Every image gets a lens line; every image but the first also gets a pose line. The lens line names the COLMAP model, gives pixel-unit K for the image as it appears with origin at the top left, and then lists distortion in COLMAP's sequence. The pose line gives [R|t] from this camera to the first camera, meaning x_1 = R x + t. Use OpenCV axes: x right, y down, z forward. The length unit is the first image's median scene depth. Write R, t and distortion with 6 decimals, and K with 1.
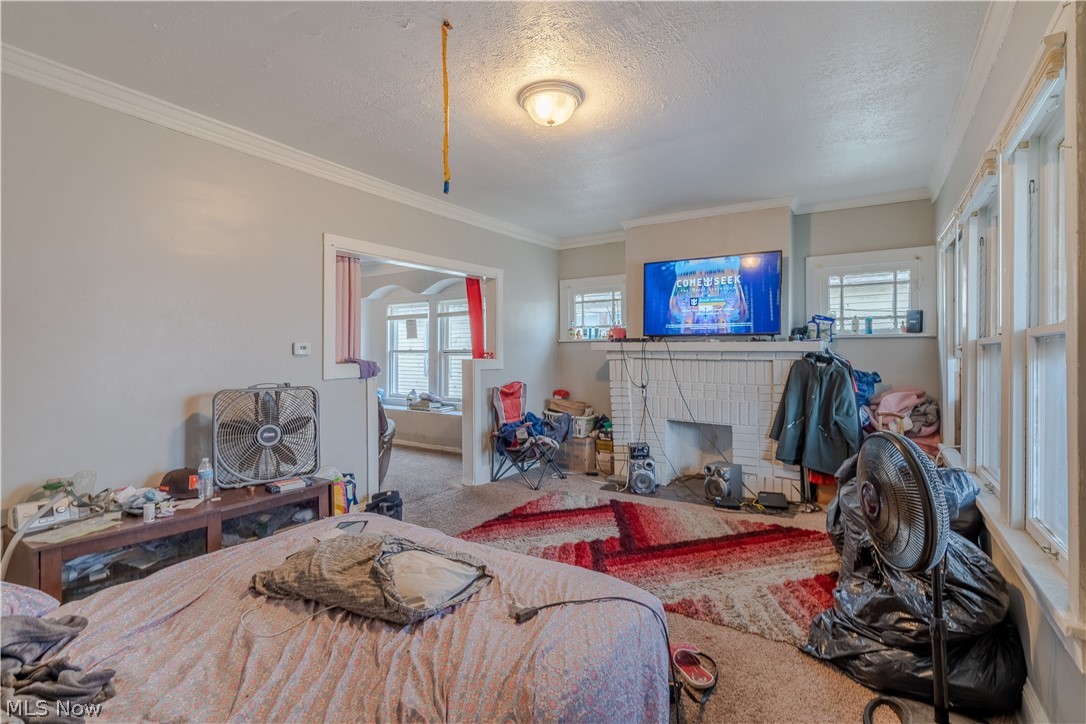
lens RADIAL K [[499.0, 0, 543.0], [0, 499.0, 362.0], [0, 0, 1]] dist [0.001011, 0.000447]
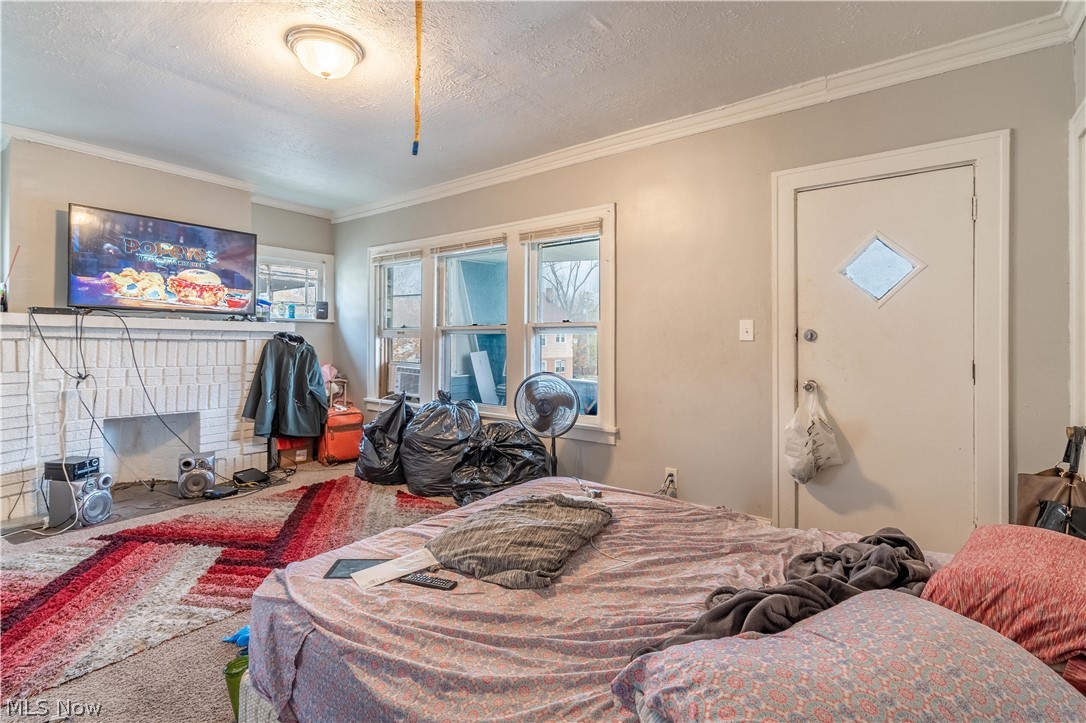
lens RADIAL K [[501.8, 0, 540.0], [0, 501.8, 344.2], [0, 0, 1]] dist [-0.000713, -0.000079]
pose [[0.089411, -0.006250, 0.995975, -0.509404], [0.008995, 0.999945, 0.005468, 0.005062], [-0.995954, 0.008470, 0.089462, 0.316418]]
